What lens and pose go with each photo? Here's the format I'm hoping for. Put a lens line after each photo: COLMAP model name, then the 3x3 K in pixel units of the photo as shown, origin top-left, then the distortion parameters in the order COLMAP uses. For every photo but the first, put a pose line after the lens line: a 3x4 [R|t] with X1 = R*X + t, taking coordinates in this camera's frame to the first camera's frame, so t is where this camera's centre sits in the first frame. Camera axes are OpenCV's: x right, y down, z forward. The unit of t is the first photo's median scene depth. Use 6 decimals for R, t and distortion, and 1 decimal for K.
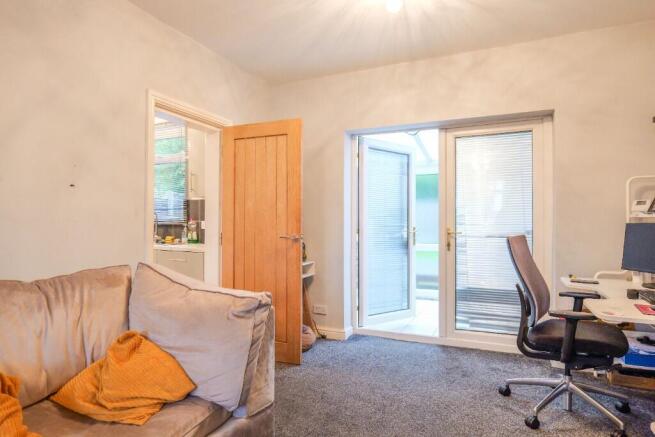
lens RADIAL K [[387.3, 0, 316.1], [0, 387.3, 220.1], [0, 0, 1]] dist [-0.033868, 0.016277]
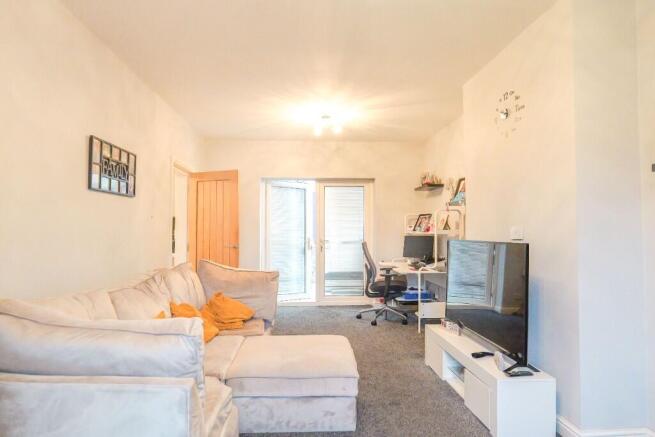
lens RADIAL K [[387.3, 0, 316.1], [0, 387.3, 220.1], [0, 0, 1]] dist [-0.033868, 0.016277]
pose [[0.887617, 0.009610, 0.460482, -0.535460], [-0.002189, 0.999859, -0.016647, -0.034505], [-0.460577, 0.013768, 0.887513, -0.598064]]
